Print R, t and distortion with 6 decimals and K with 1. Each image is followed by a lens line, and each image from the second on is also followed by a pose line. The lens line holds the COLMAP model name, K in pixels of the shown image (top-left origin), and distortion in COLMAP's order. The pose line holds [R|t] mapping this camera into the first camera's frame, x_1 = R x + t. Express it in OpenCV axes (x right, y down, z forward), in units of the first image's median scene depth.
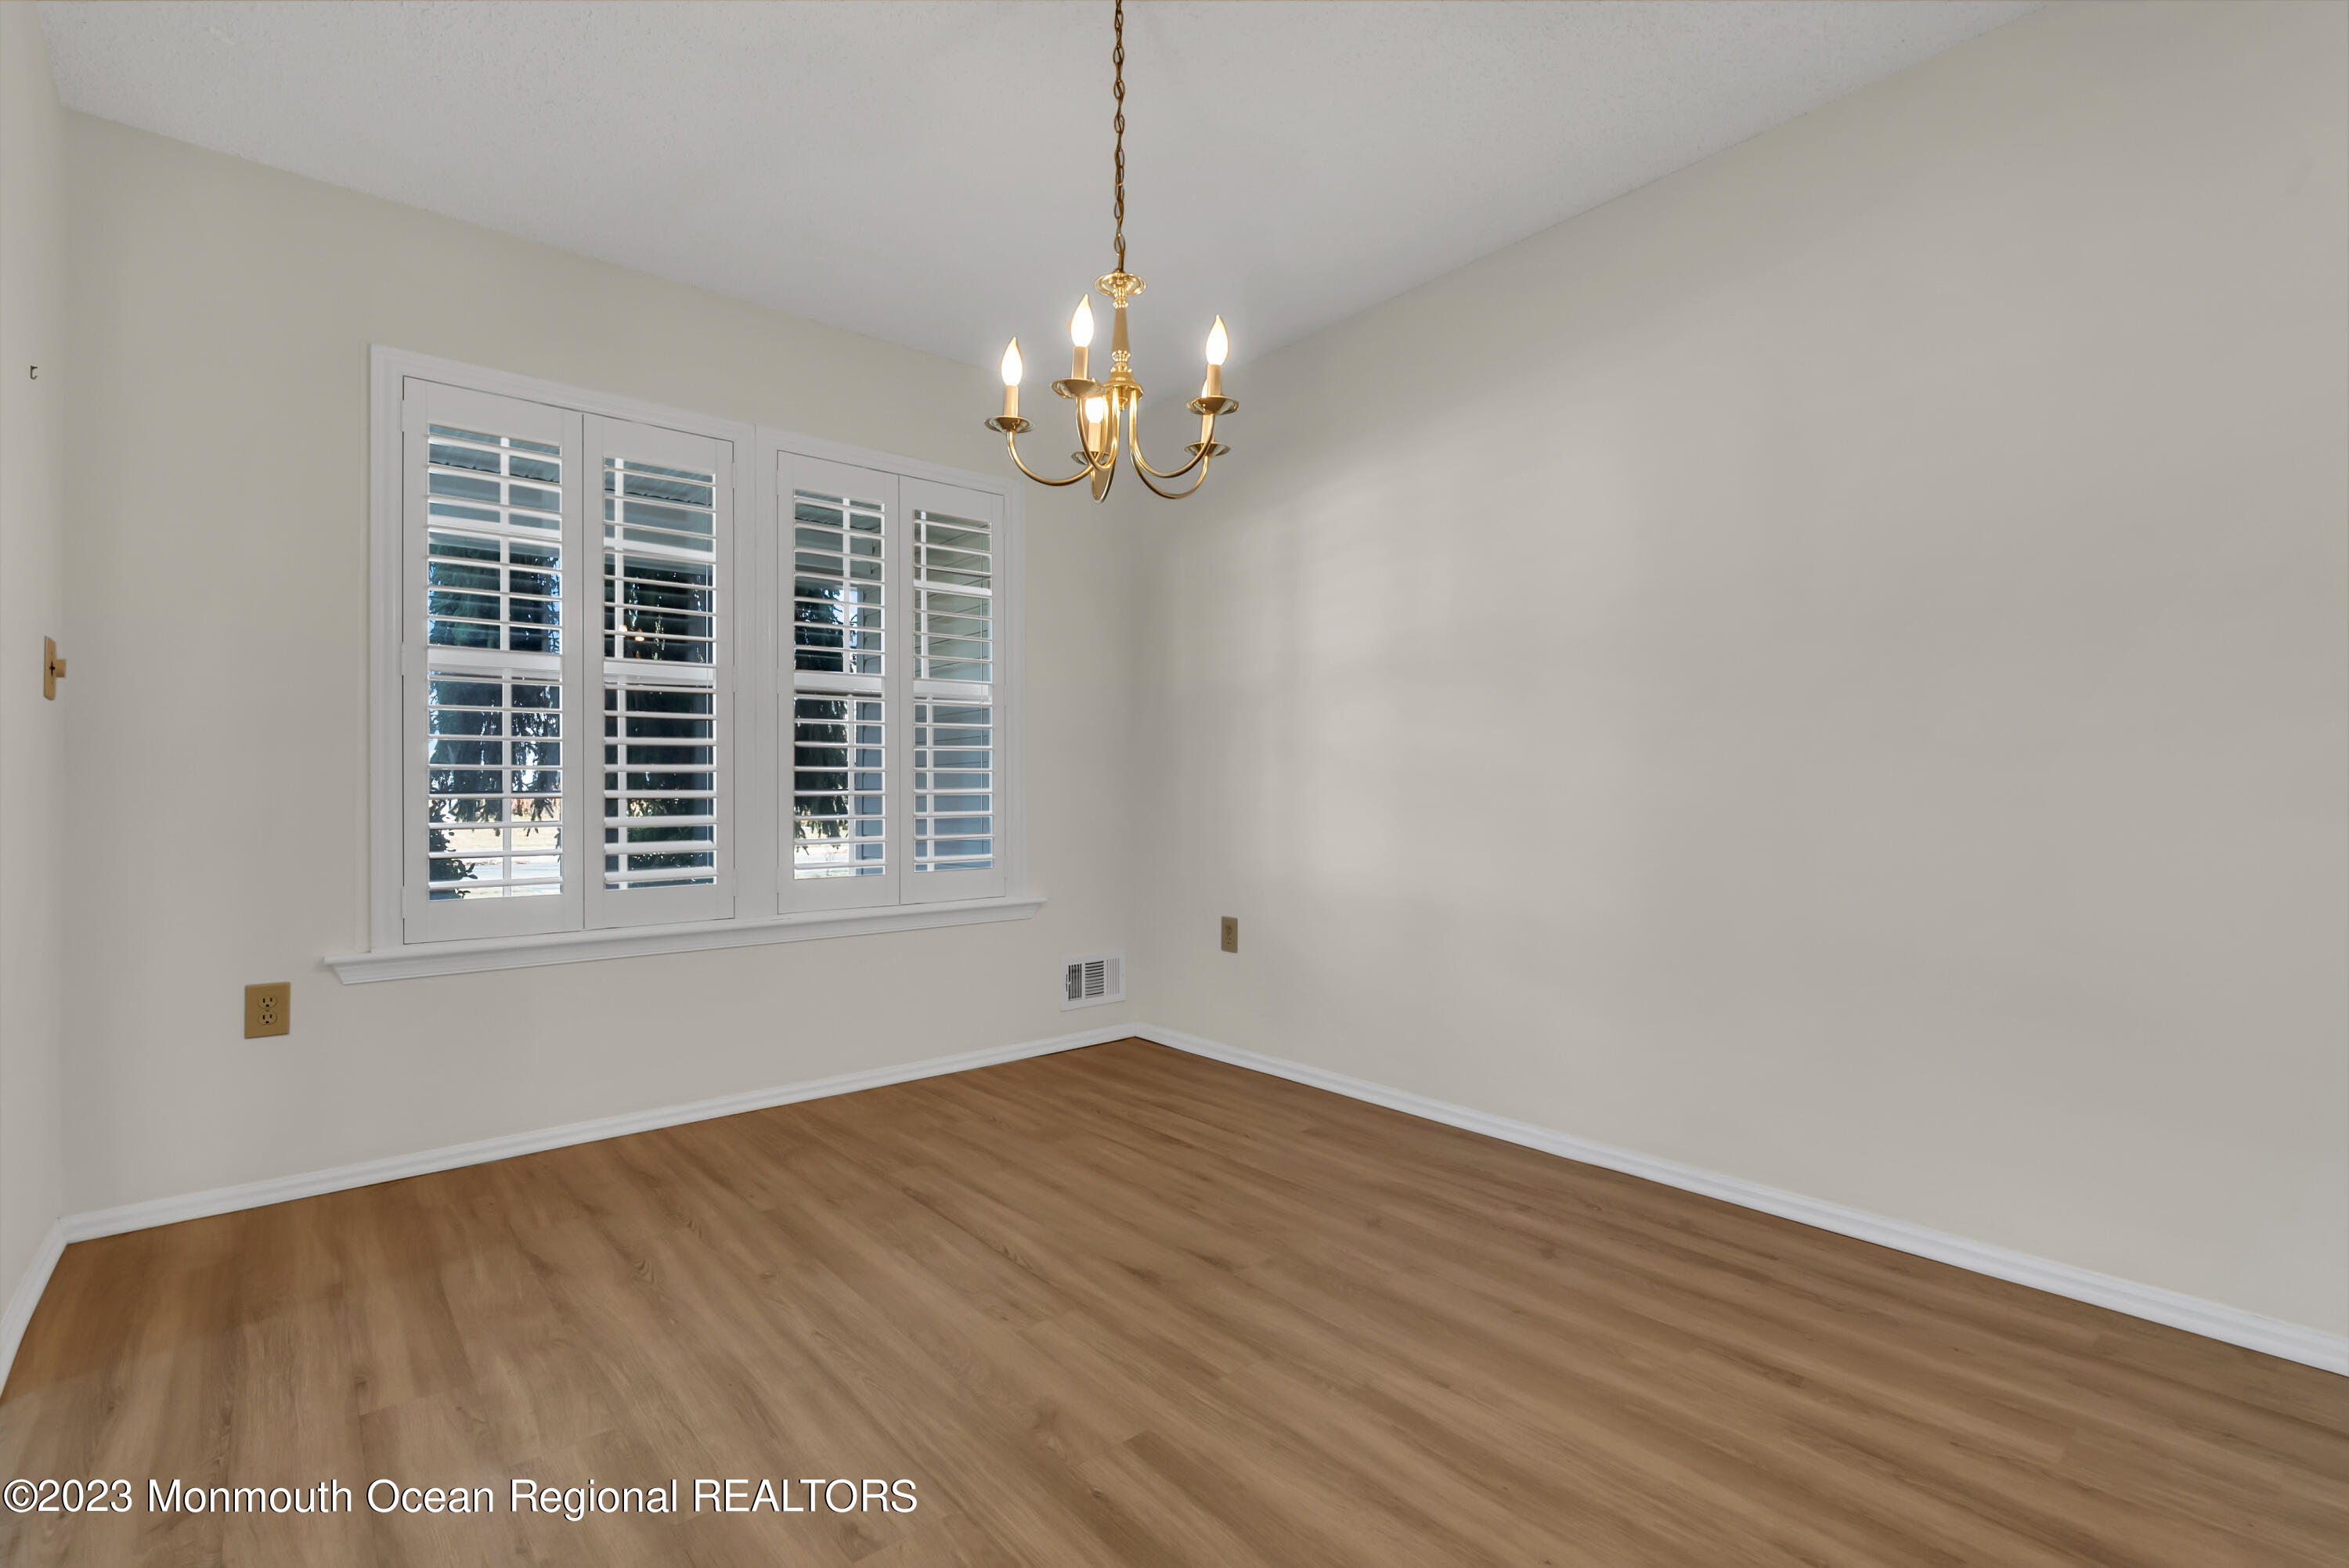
lens RADIAL K [[1048.6, 0, 1174.4], [0, 1048.6, 792.0], [0, 0, 1]] dist [-0.003806, 0.001263]
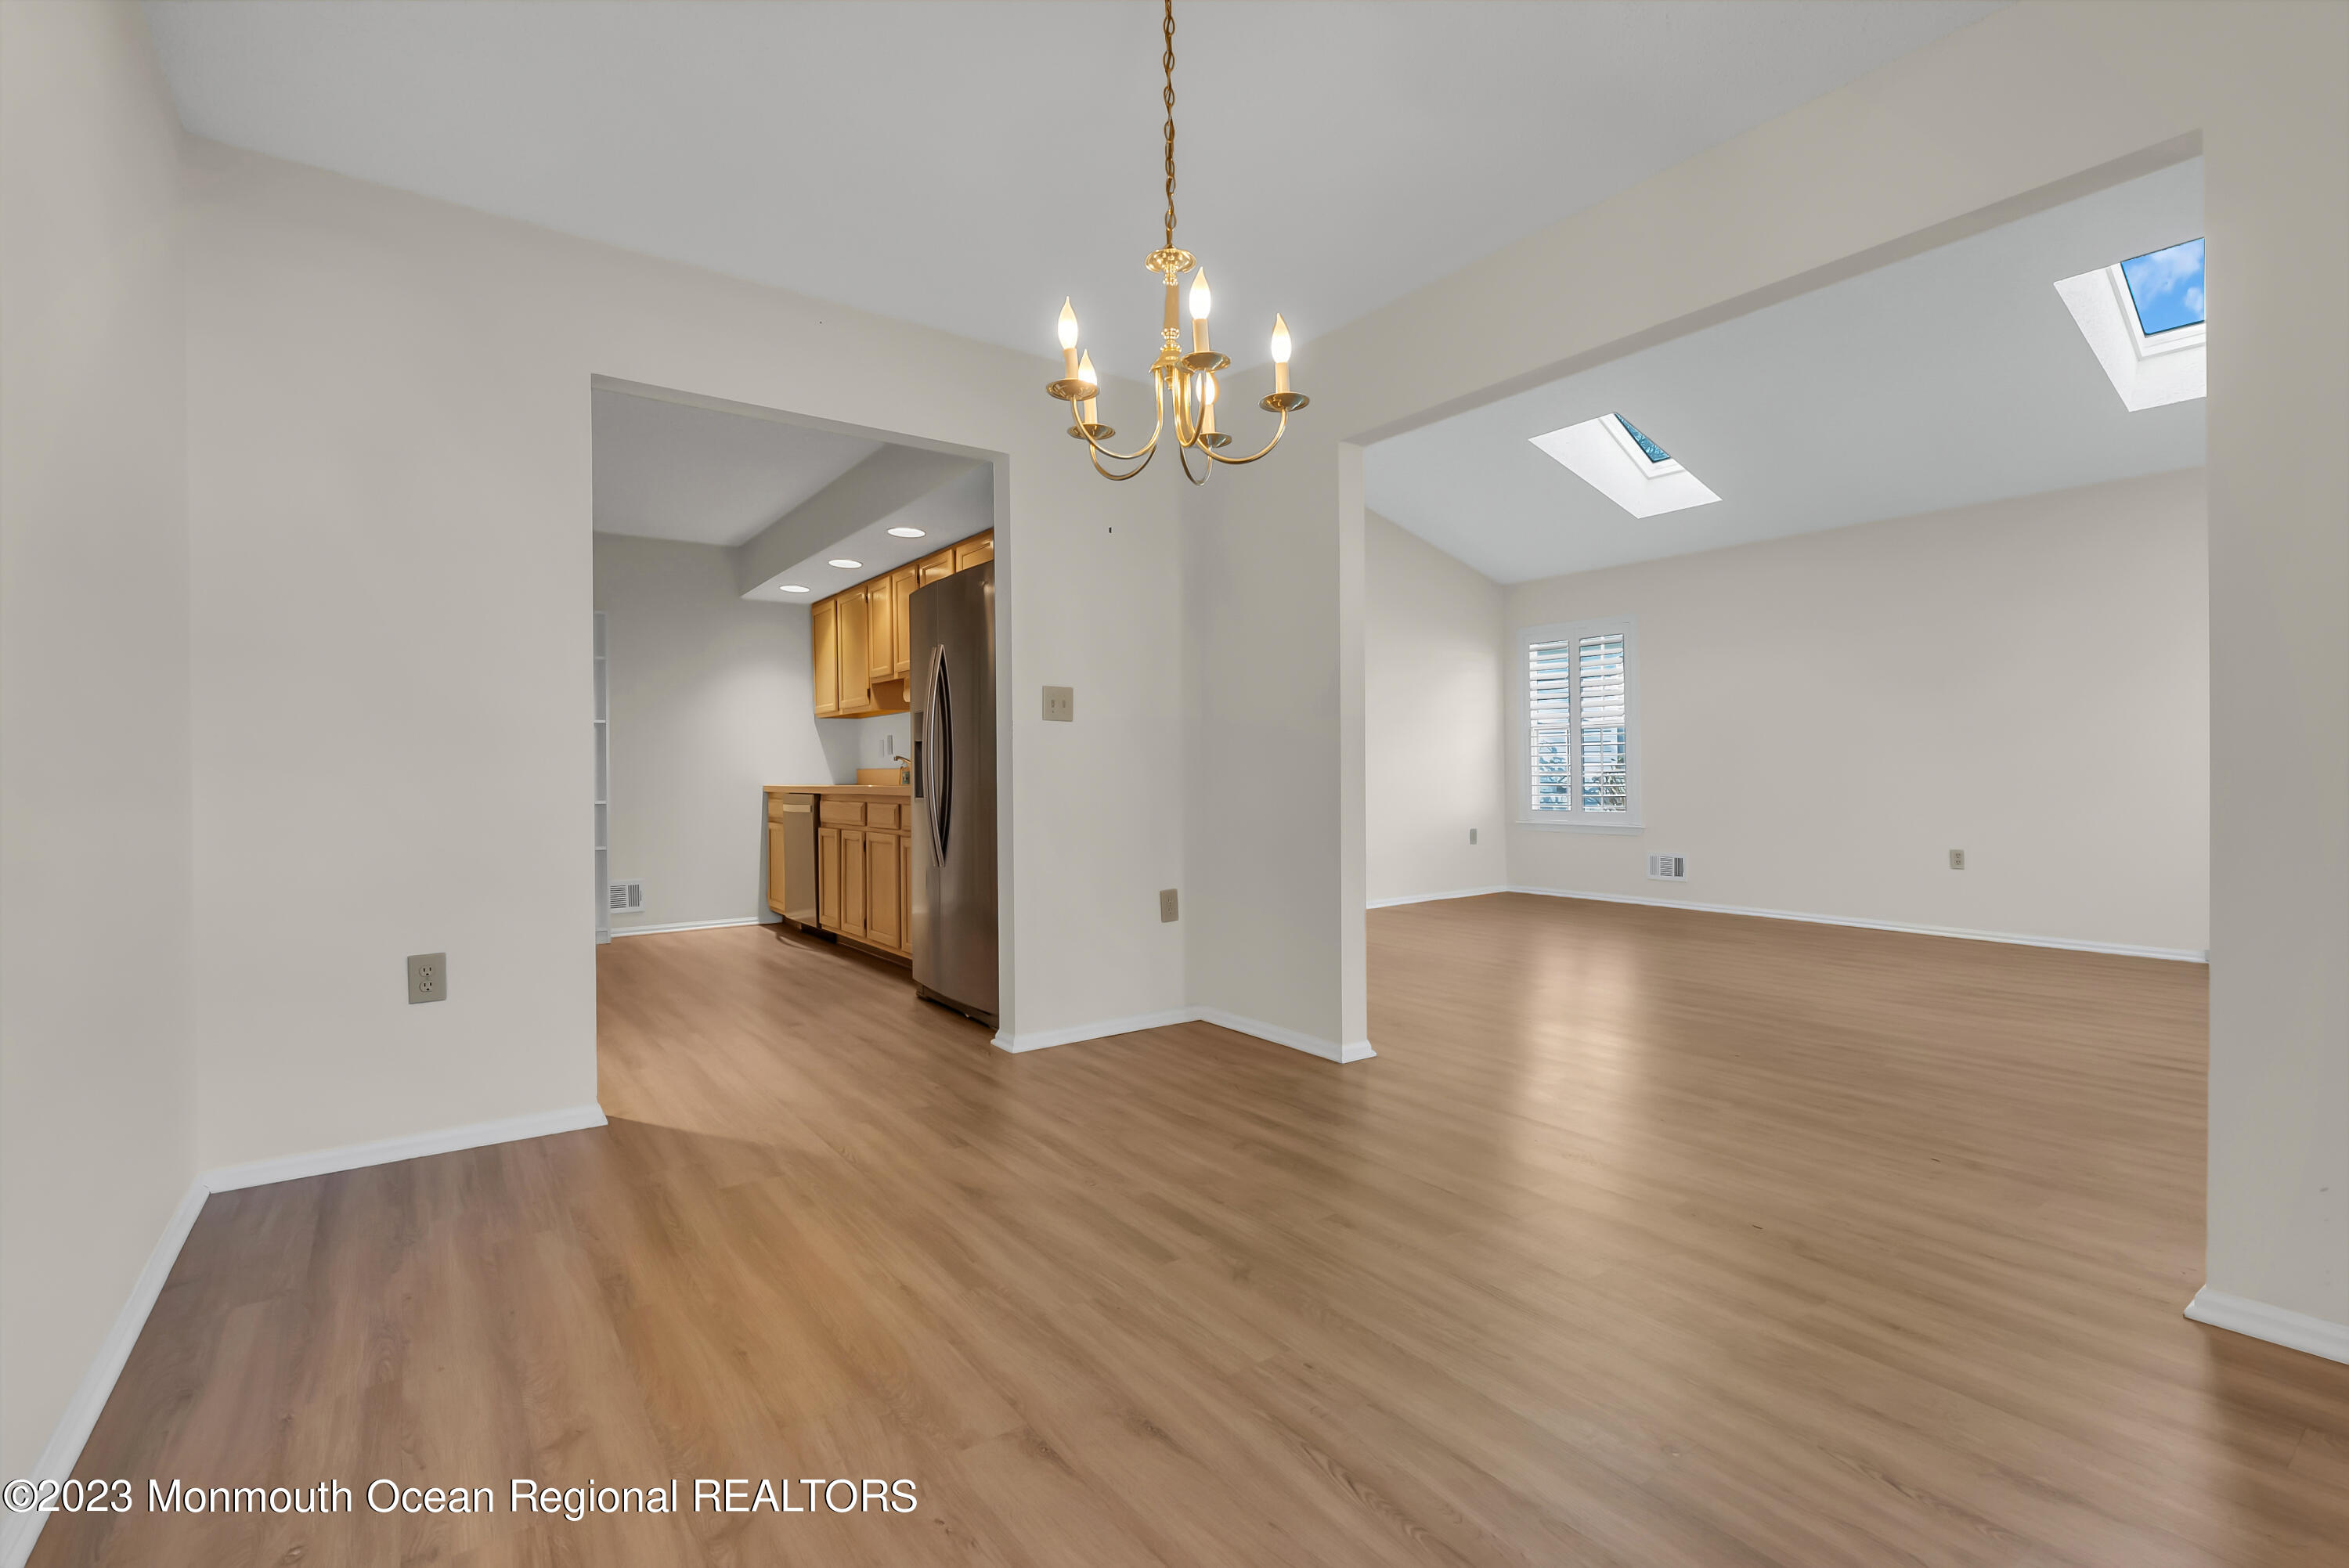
lens RADIAL K [[1048.6, 0, 1181.6], [0, 1048.6, 776.8], [0, 0, 1]] dist [-0.003806, 0.001263]
pose [[-0.997620, 0.009244, 0.068330, -0.128129], [0.009469, 0.999951, 0.002973, -0.001695], [-0.068299, 0.003613, -0.997658, 2.027138]]
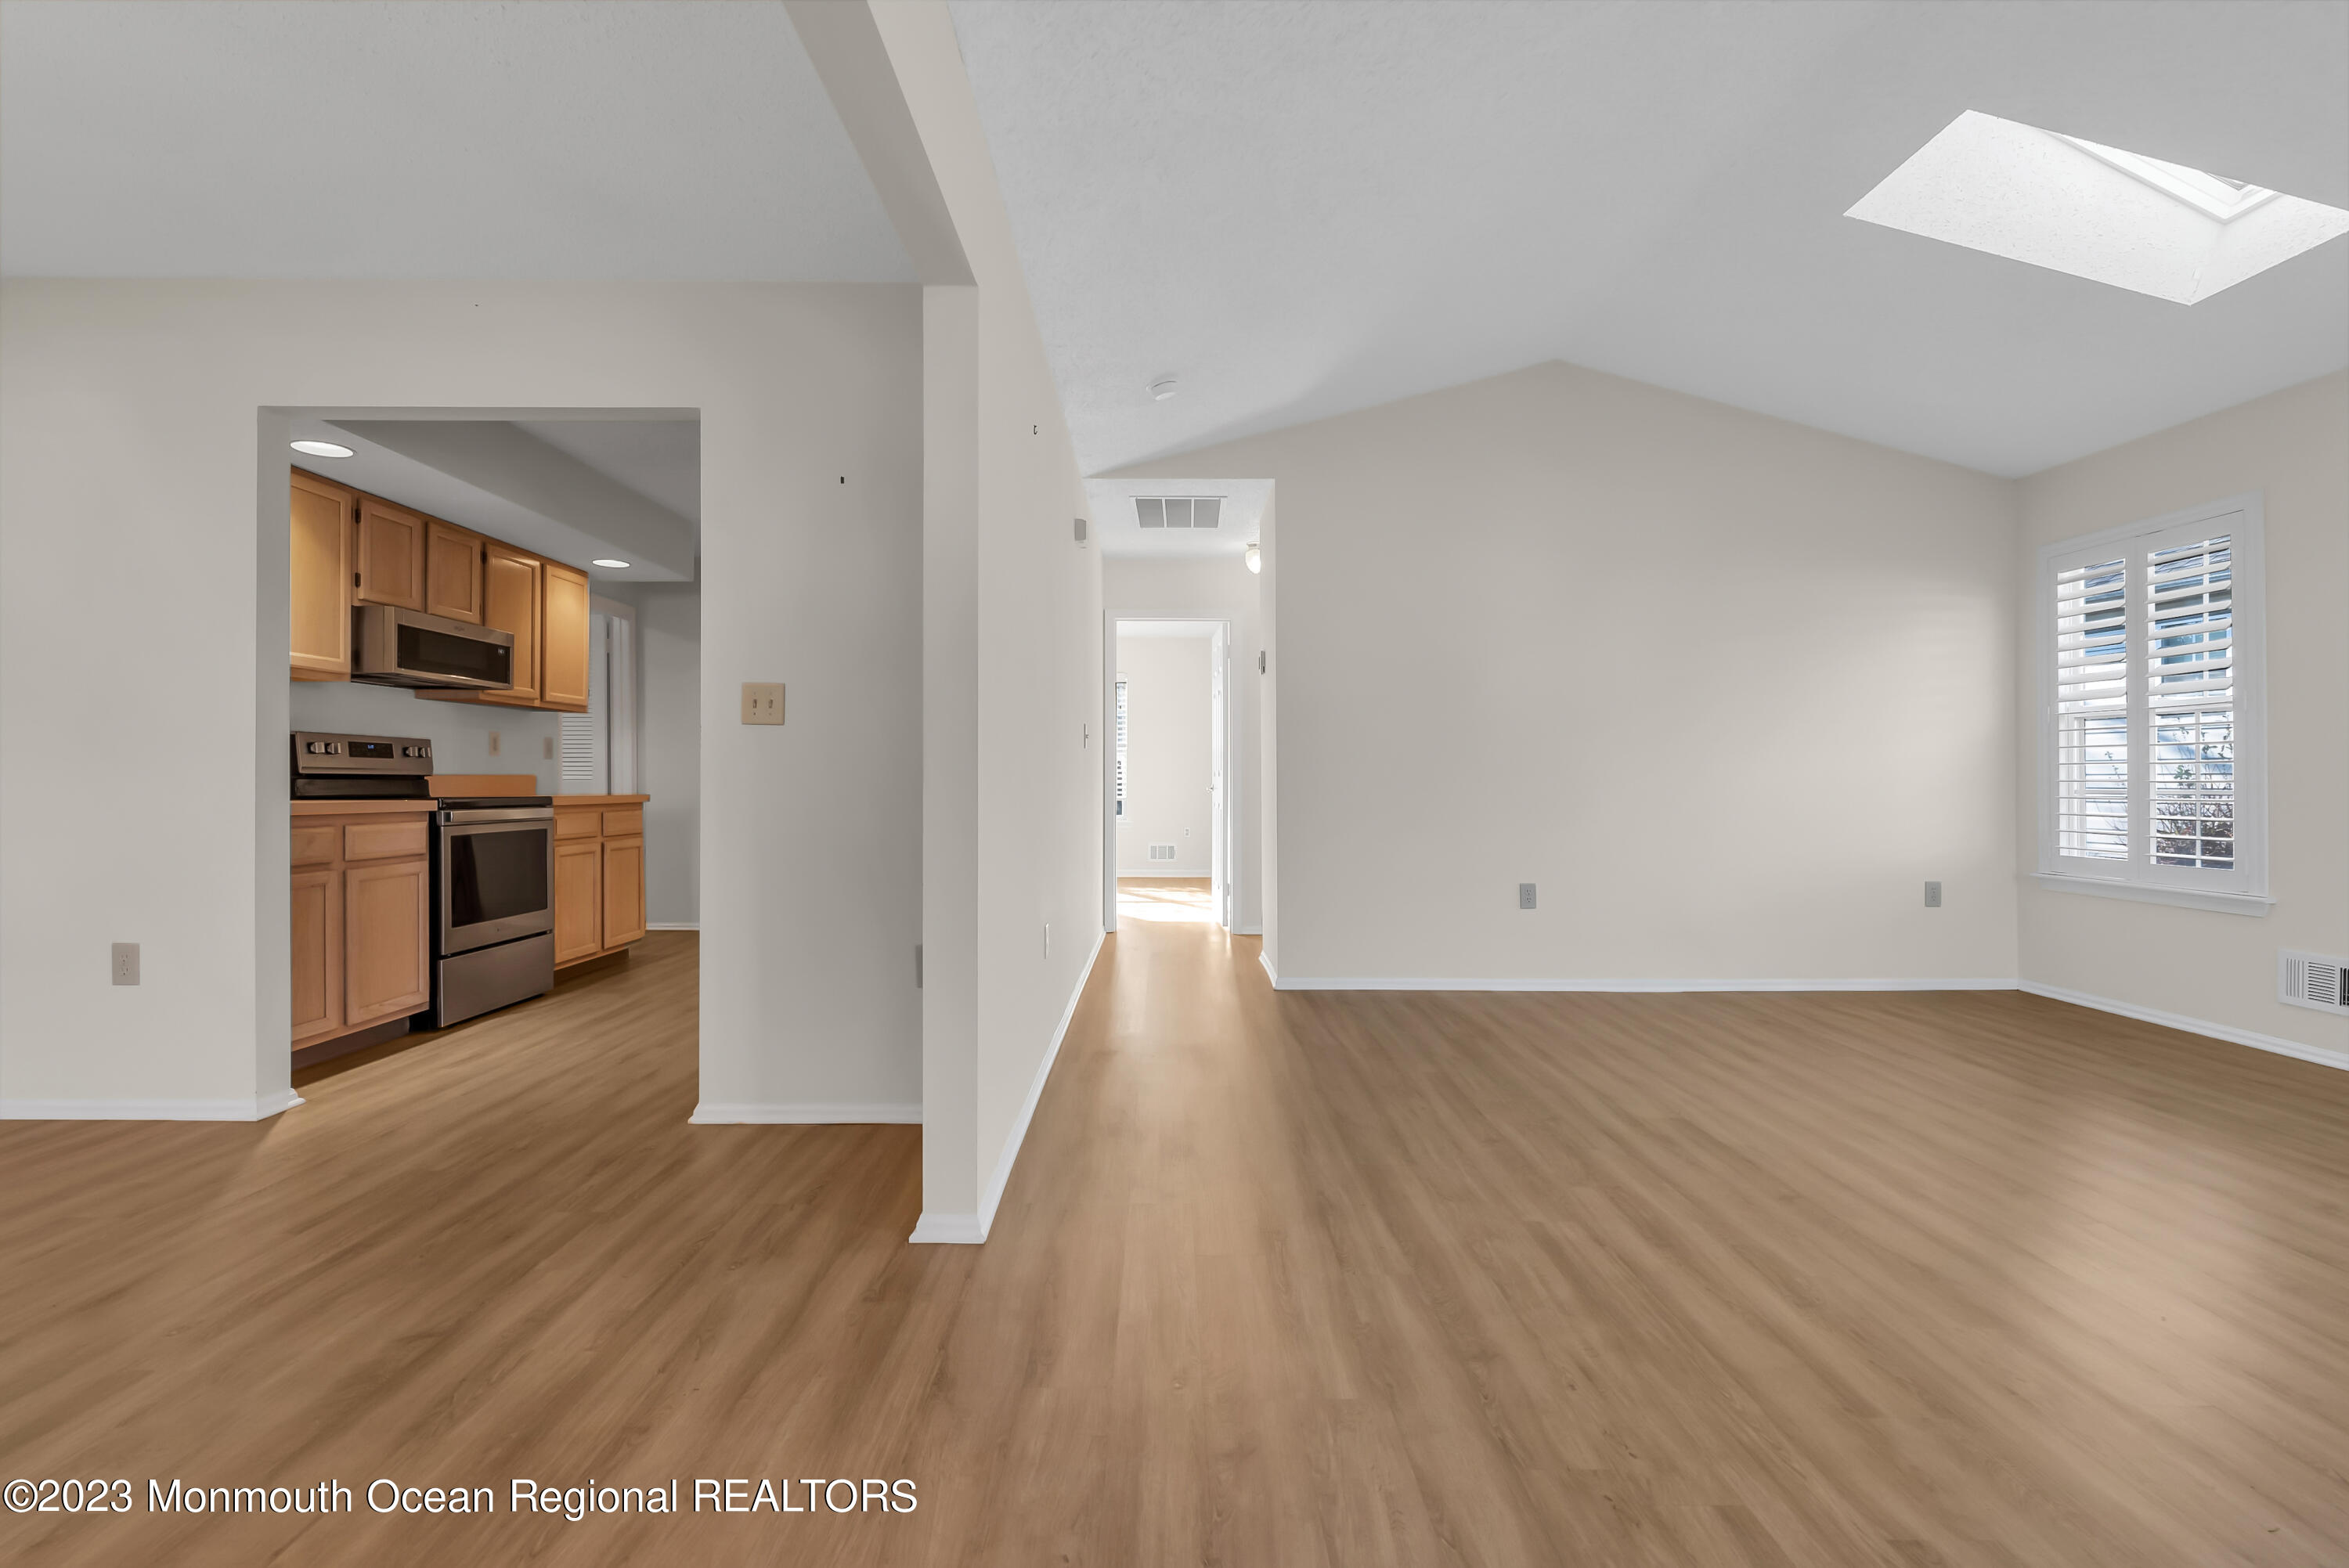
lens RADIAL K [[1048.6, 0, 1172.0], [0, 1048.6, 781.3], [0, 0, 1]] dist [-0.003806, 0.001263]
pose [[-0.764218, 0.002145, 0.644954, -1.347339], [0.000475, 0.999996, -0.002762, -0.013042], [-0.644958, -0.001804, -0.764216, 0.827100]]
